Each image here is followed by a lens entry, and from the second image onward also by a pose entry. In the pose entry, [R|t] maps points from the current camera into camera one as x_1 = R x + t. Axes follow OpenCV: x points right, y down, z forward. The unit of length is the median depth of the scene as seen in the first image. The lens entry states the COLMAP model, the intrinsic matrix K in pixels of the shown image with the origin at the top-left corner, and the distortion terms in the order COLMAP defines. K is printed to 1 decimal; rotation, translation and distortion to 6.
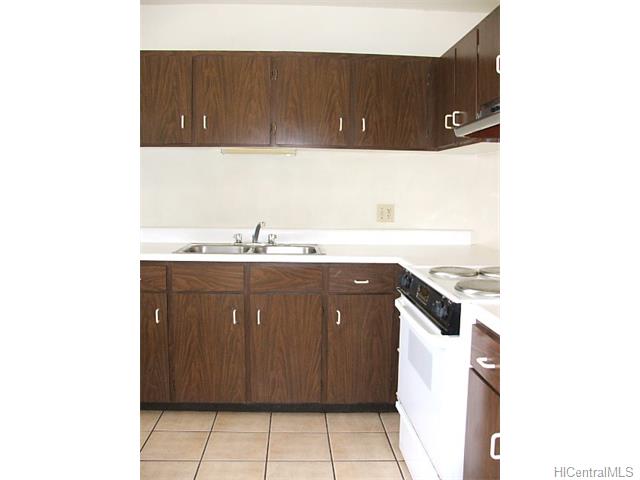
lens RADIAL K [[555.4, 0, 320.0], [0, 555.4, 240.0], [0, 0, 1]] dist [-0.128363, 0.004485]
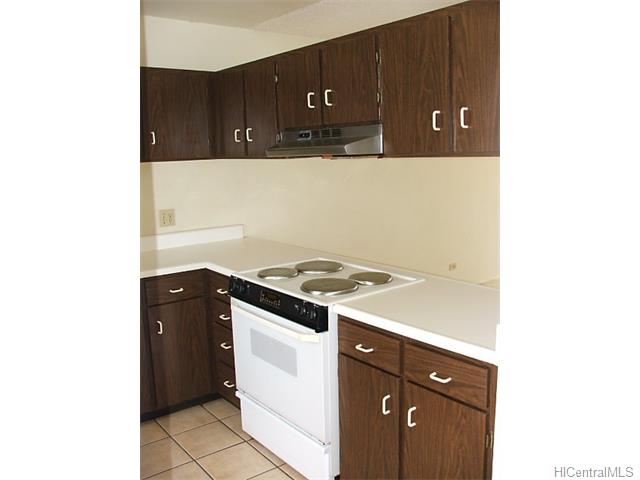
lens RADIAL K [[555.4, 0, 320.0], [0, 555.4, 240.0], [0, 0, 1]] dist [-0.128363, 0.004485]
pose [[0.808895, -0.131059, 0.573160, -0.292842], [0.087756, 0.990832, 0.102715, -0.103985], [-0.581367, -0.032788, 0.812980, -0.011480]]
